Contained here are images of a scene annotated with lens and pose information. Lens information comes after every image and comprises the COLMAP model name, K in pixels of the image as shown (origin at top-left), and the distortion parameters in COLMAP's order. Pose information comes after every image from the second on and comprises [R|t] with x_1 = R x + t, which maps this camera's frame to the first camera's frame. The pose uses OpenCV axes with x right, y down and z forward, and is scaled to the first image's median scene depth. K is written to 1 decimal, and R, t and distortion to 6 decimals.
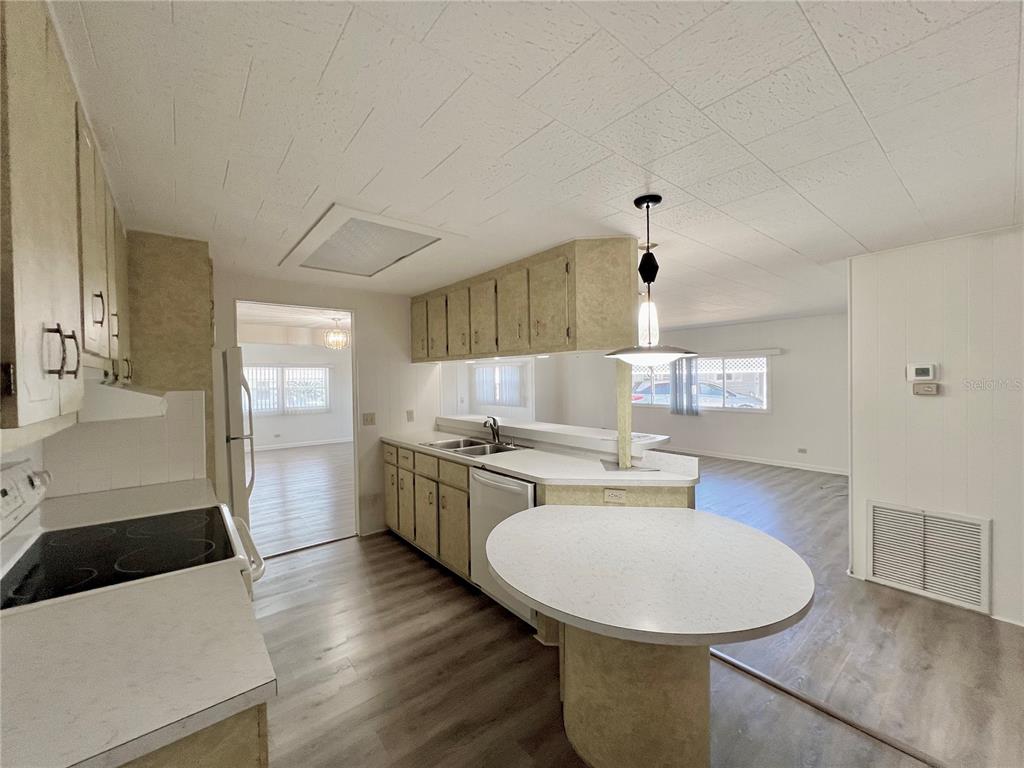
lens RADIAL K [[407.7, 0, 517.0], [0, 407.7, 383.6], [0, 0, 1]] dist [-0.002647, 0.001506]
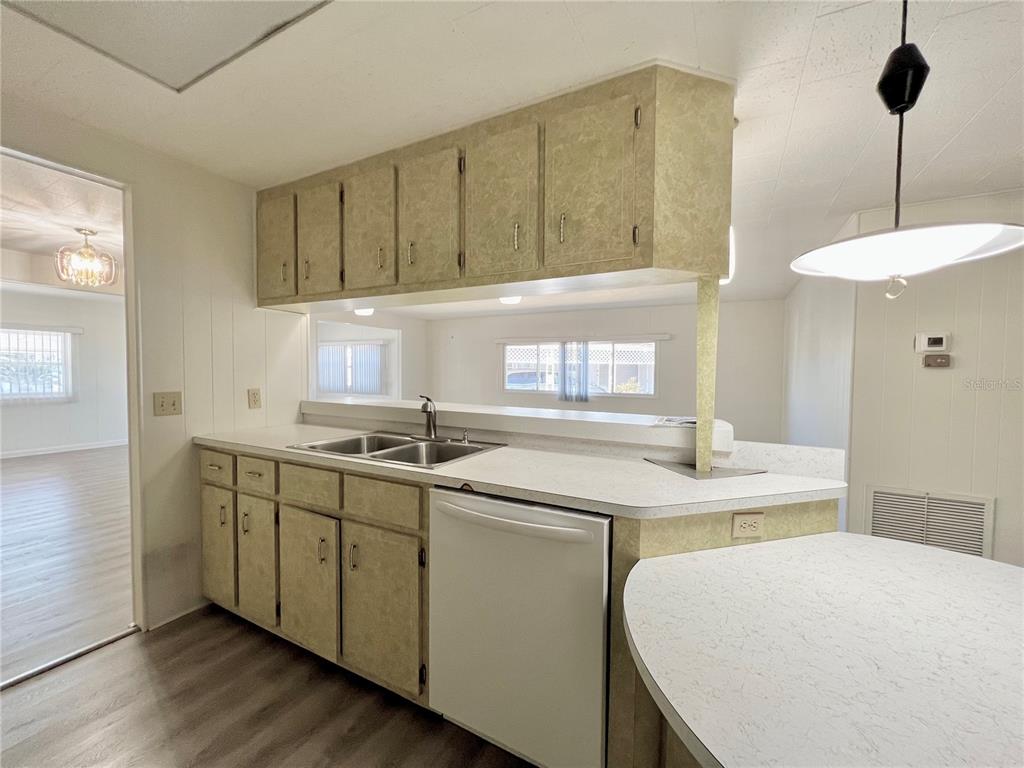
lens RADIAL K [[407.7, 0, 516.2], [0, 407.7, 384.1], [0, 0, 1]] dist [-0.002647, 0.001506]
pose [[0.924058, 0.009691, 0.382128, -0.183146], [-0.017801, 0.999685, 0.017693, 0.055084], [-0.381836, -0.023152, 0.923940, 0.426529]]
